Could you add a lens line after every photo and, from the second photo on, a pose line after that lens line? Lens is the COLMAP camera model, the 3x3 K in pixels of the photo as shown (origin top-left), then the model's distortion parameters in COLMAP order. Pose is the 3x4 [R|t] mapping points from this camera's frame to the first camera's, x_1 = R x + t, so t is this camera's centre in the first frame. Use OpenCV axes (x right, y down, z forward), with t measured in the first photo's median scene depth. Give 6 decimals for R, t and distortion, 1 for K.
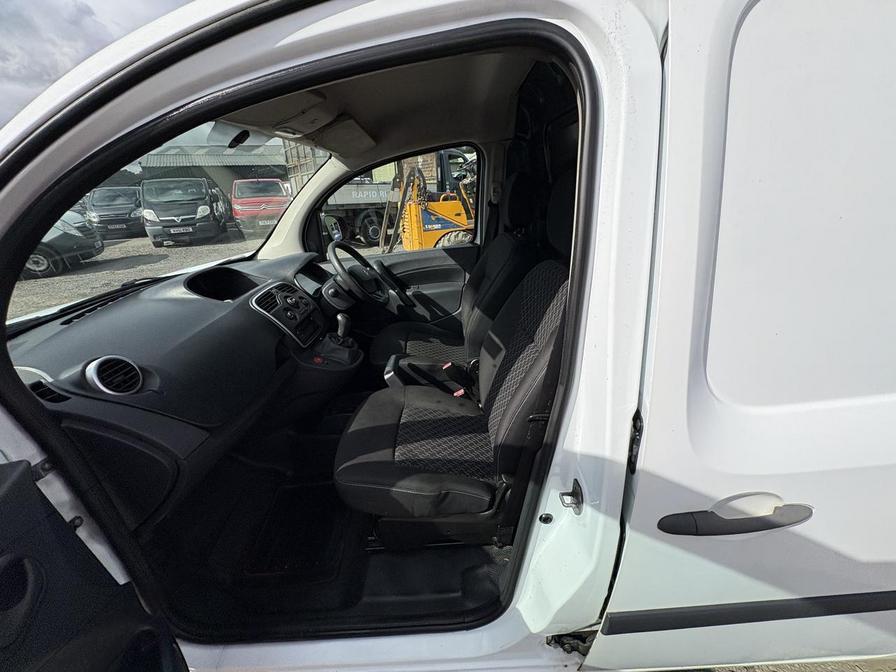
lens RADIAL K [[356.8, 0, 448.2], [0, 356.8, 331.9], [0, 0, 1]] dist [0.009992, 0.000021]
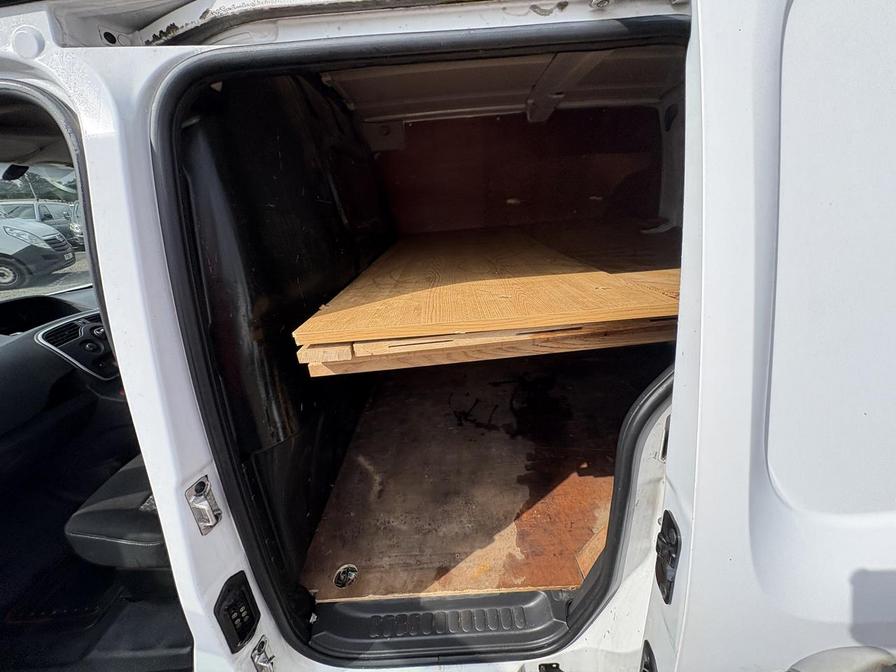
lens RADIAL K [[356.3, 0, 445.0], [0, 356.3, 336.8], [0, 0, 1]] dist [-0.000536, 0.000103]
pose [[0.999991, 0.003898, -0.001759, 0.330980], [-0.003914, 0.999949, -0.009362, -0.044937], [0.001723, 0.009369, 0.999955, 0.019997]]
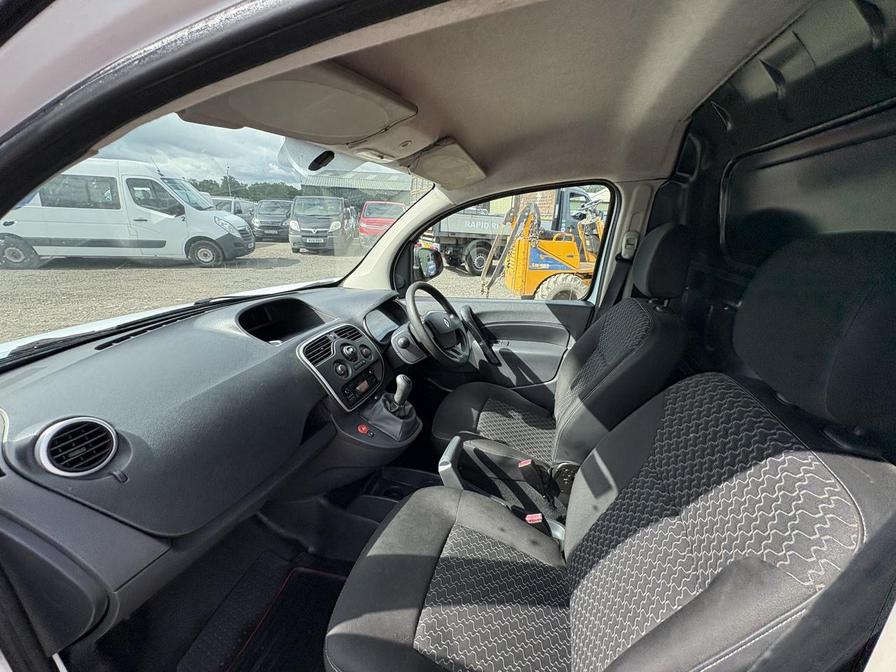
lens RADIAL K [[356.8, 0, 448.2], [0, 356.8, 331.9], [0, 0, 1]] dist [0.009992, 0.000021]
pose [[0.951849, 0.168557, -0.256070, -0.008602], [-0.187846, 0.980786, -0.052654, -0.085461], [0.242275, 0.098221, 0.965223, 0.165828]]
